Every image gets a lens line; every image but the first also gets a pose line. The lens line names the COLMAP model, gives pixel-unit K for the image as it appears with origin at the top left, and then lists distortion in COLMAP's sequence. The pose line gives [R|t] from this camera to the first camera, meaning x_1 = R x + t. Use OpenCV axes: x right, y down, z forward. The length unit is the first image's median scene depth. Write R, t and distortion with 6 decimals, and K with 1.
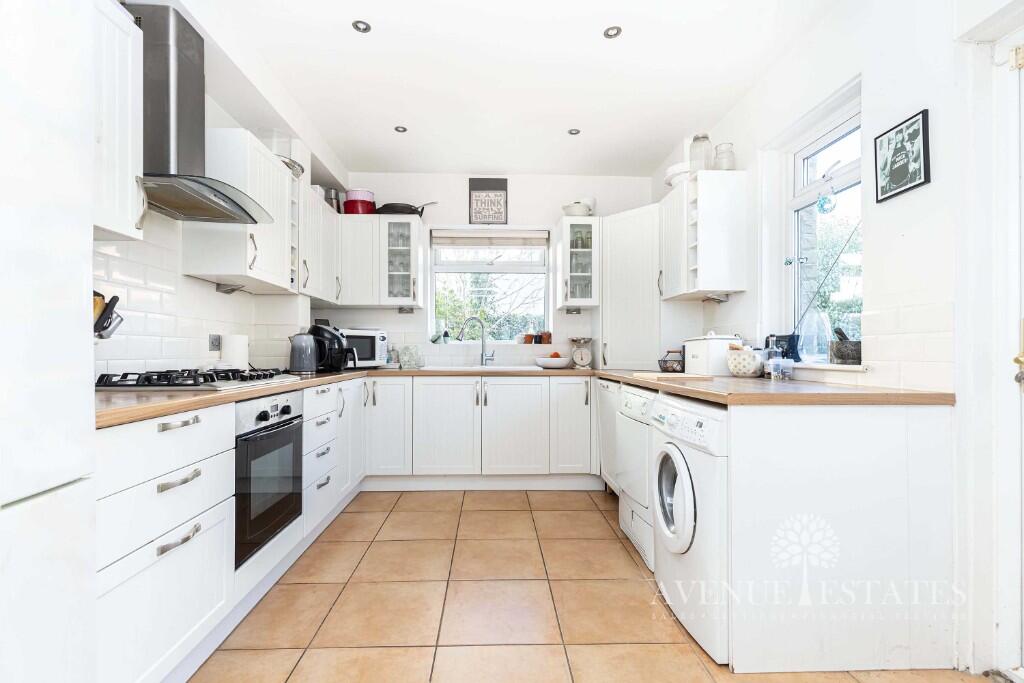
lens RADIAL K [[469.7, 0, 508.0], [0, 469.7, 347.4], [0, 0, 1]] dist [-0.000010, -0.000233]
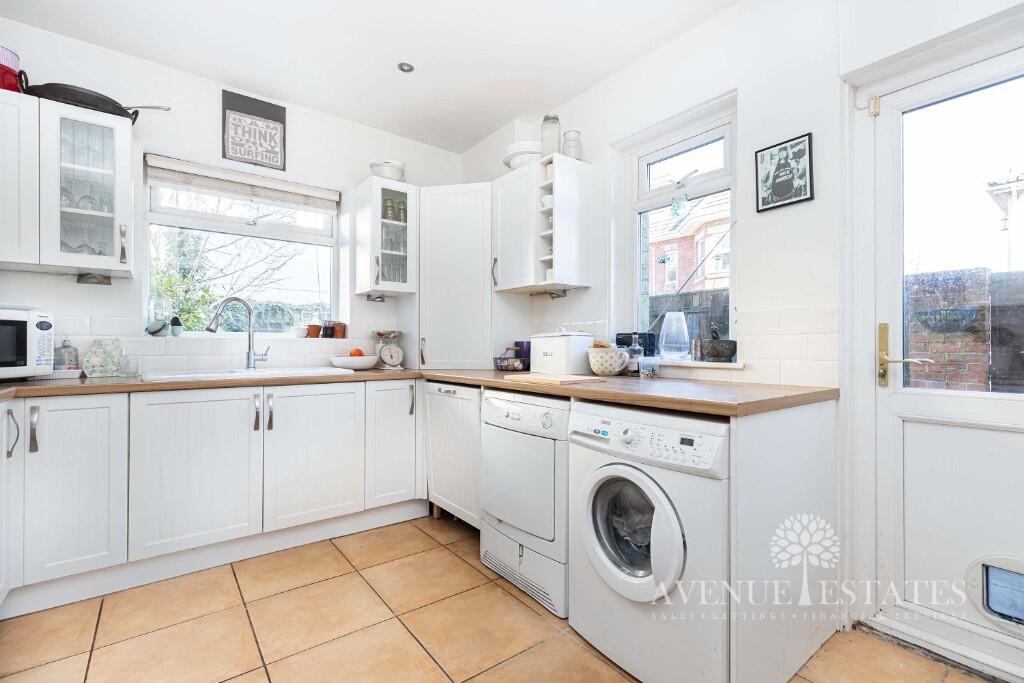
lens RADIAL K [[460.6, 0, 527.2], [0, 460.6, 343.4], [0, 0, 1]] dist [0.000513, -0.000062]
pose [[0.805714, 0.002450, 0.592300, -0.145615], [-0.006218, 0.999971, 0.004323, -0.004707], [-0.592272, -0.007167, 0.805706, 0.254882]]
